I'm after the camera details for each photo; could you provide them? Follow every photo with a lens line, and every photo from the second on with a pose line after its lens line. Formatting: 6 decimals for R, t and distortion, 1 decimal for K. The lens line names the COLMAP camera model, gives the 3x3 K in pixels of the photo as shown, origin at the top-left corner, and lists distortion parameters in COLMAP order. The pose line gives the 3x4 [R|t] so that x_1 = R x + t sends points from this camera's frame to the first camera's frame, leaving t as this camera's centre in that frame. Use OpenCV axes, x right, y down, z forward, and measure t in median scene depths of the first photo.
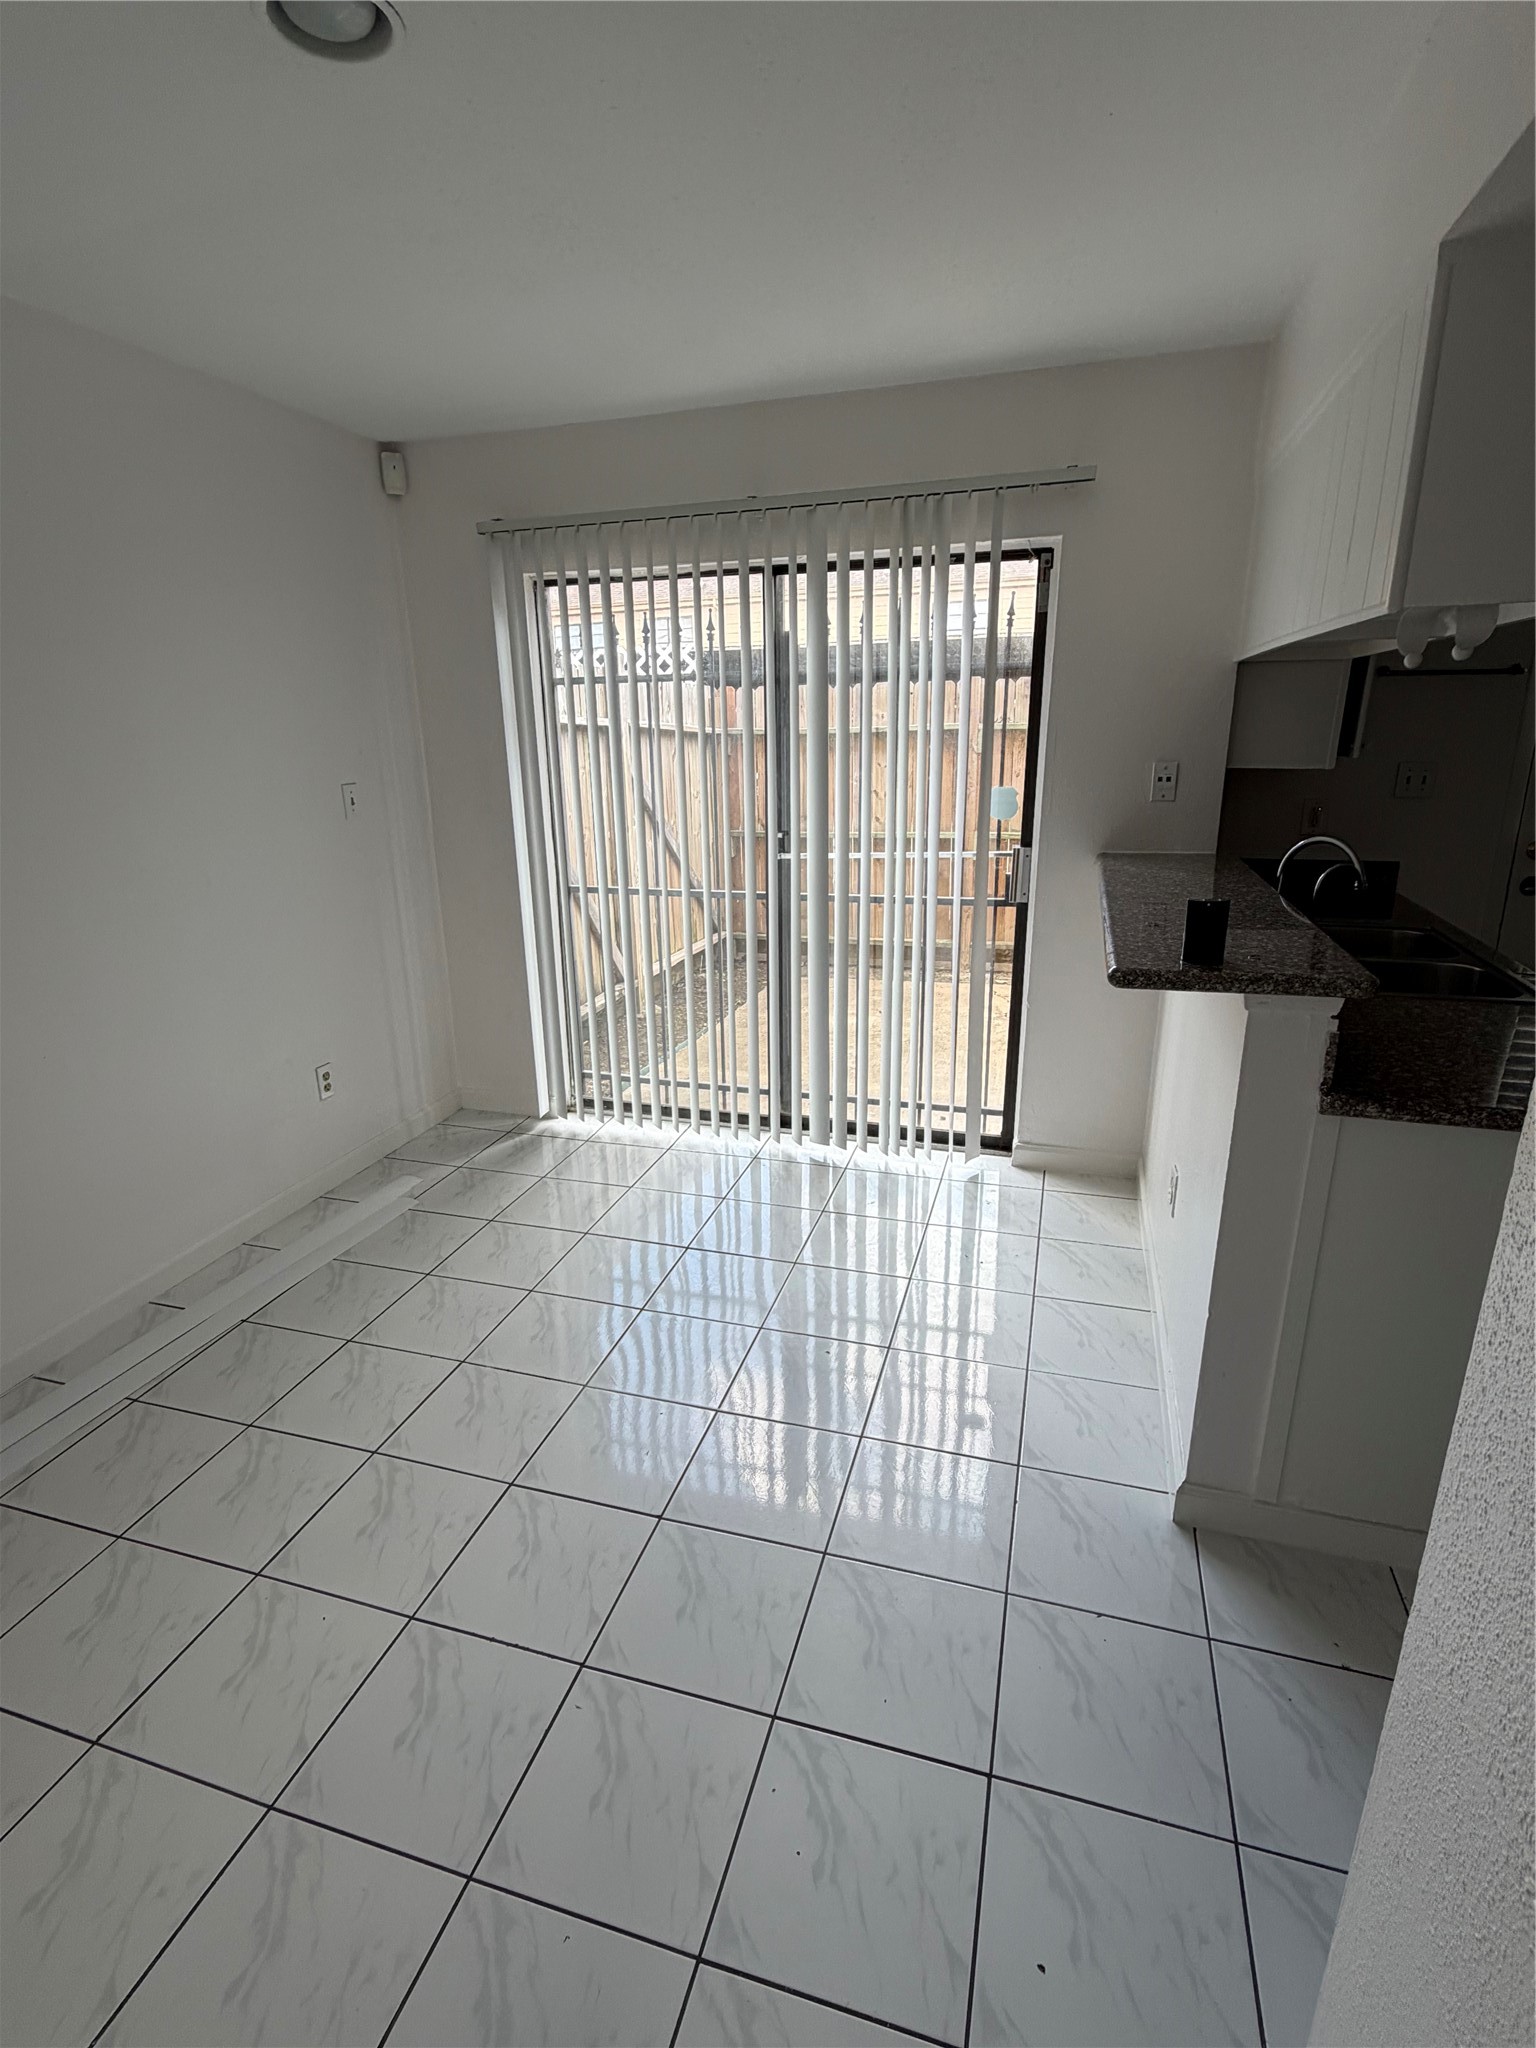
lens RADIAL K [[1008.1, 0, 770.8], [0, 1008.1, 1019.6], [0, 0, 1]] dist [0.000630, -0.000088]
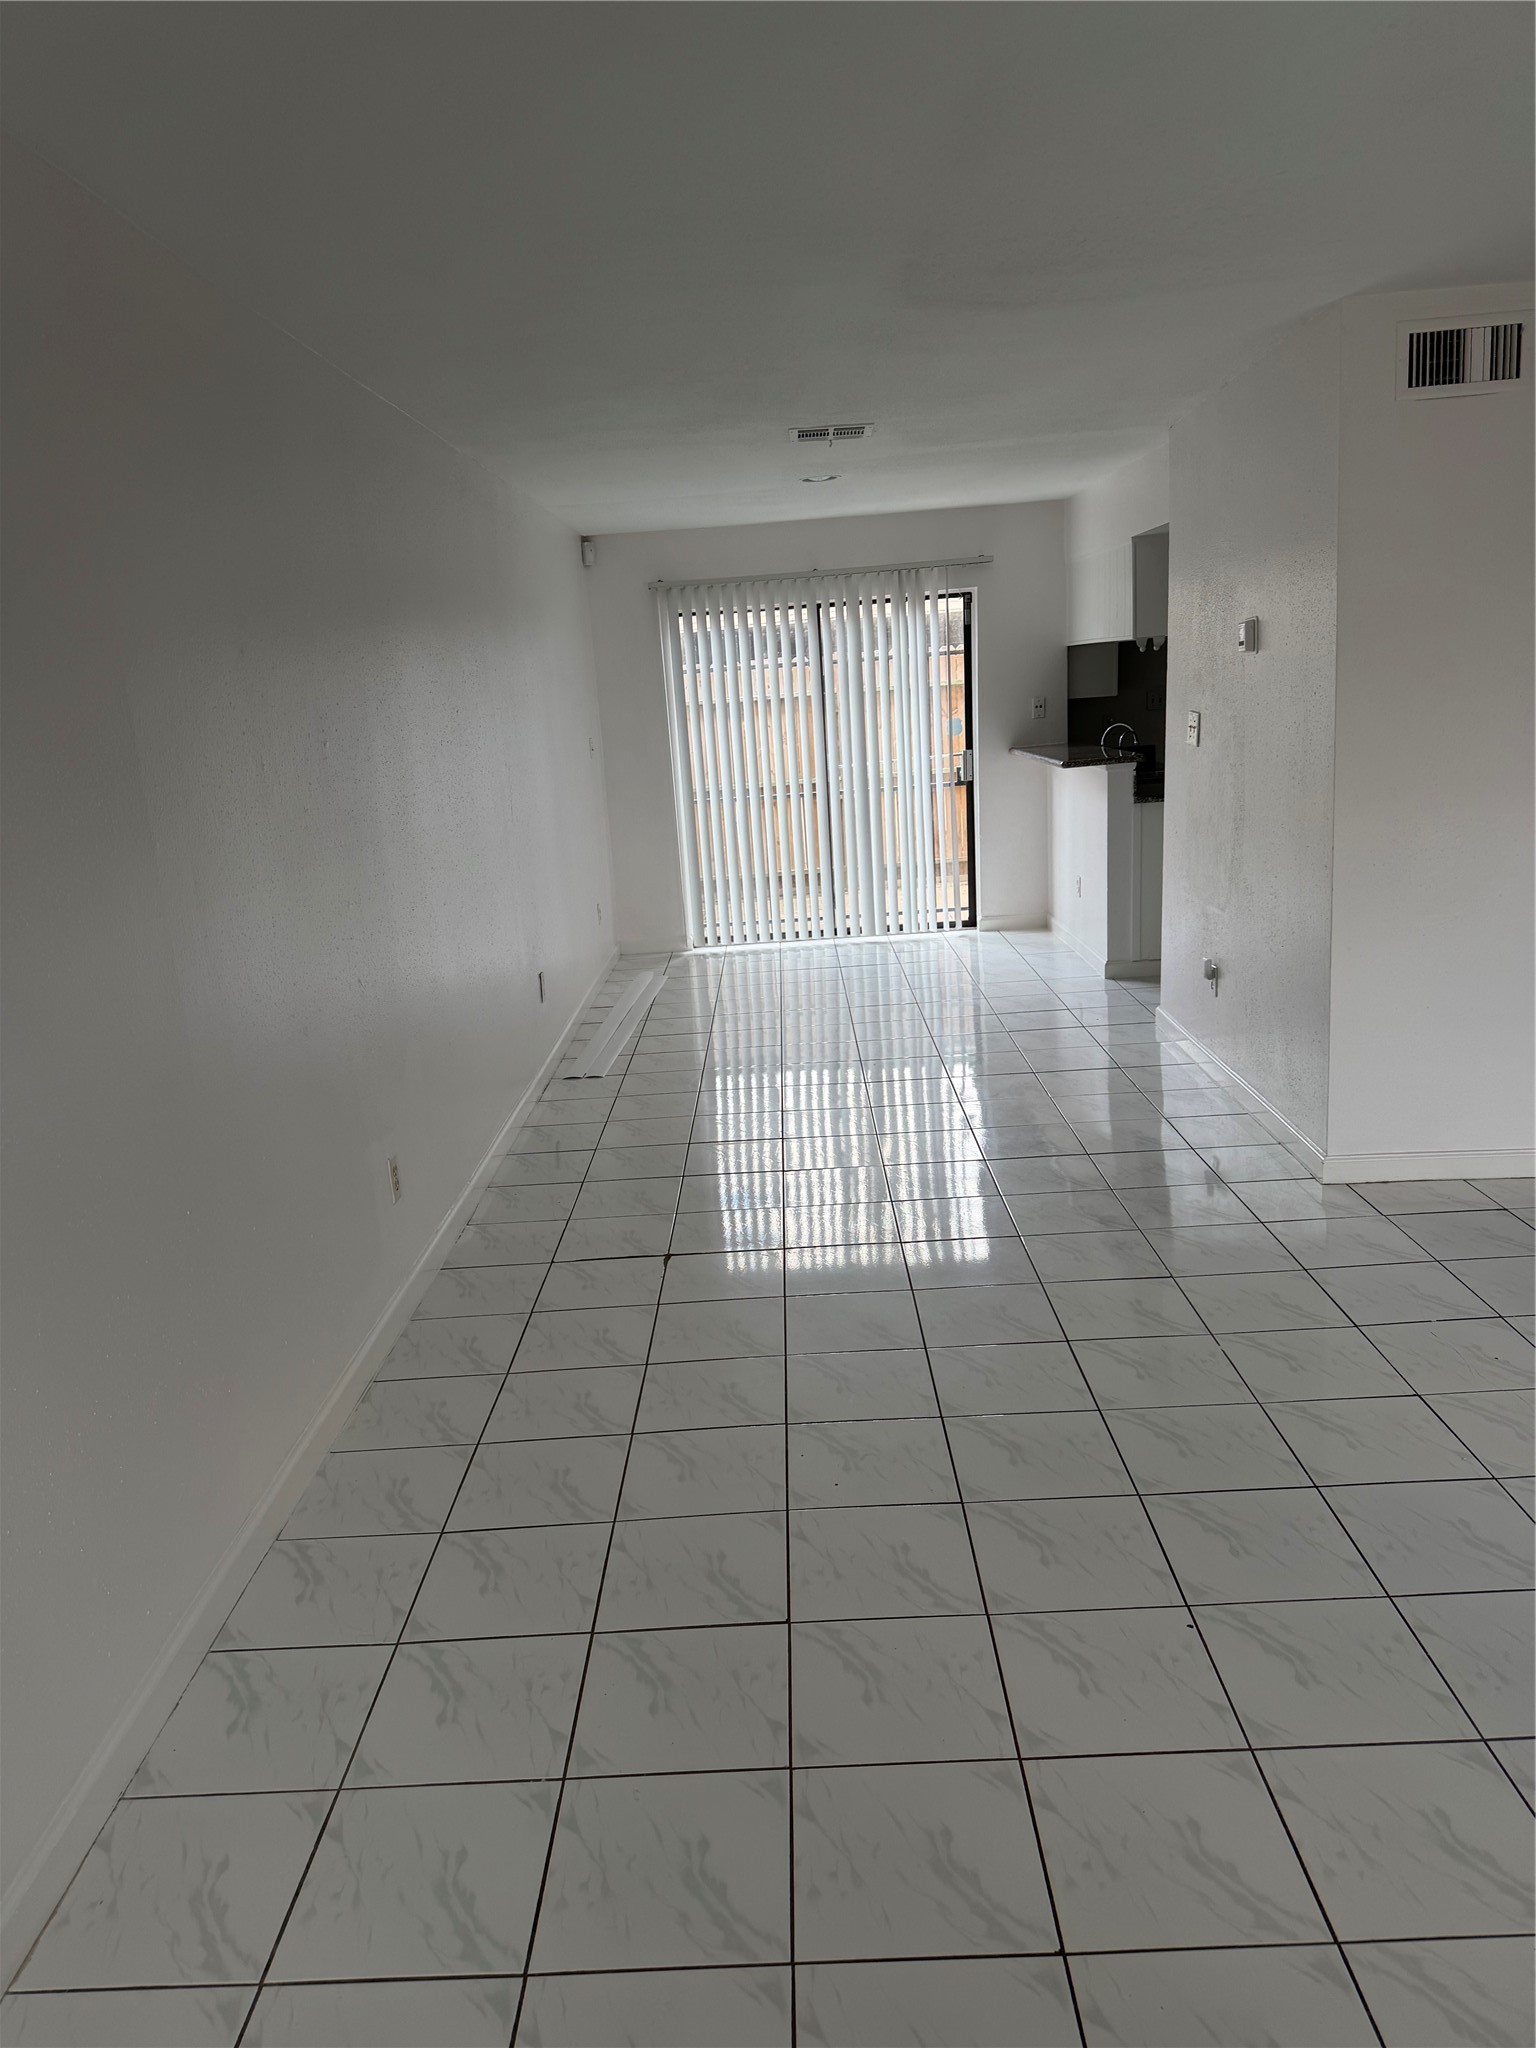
lens RADIAL K [[1427.1, 0, 764.8], [0, 1427.1, 1027.8], [0, 0, 1]] dist [0.005037, 0.000330]
pose [[0.961375, -0.106471, 0.253815, -0.868224], [0.123574, 0.990952, -0.052375, 0.445161], [-0.245942, 0.081716, 0.965834, -1.449878]]
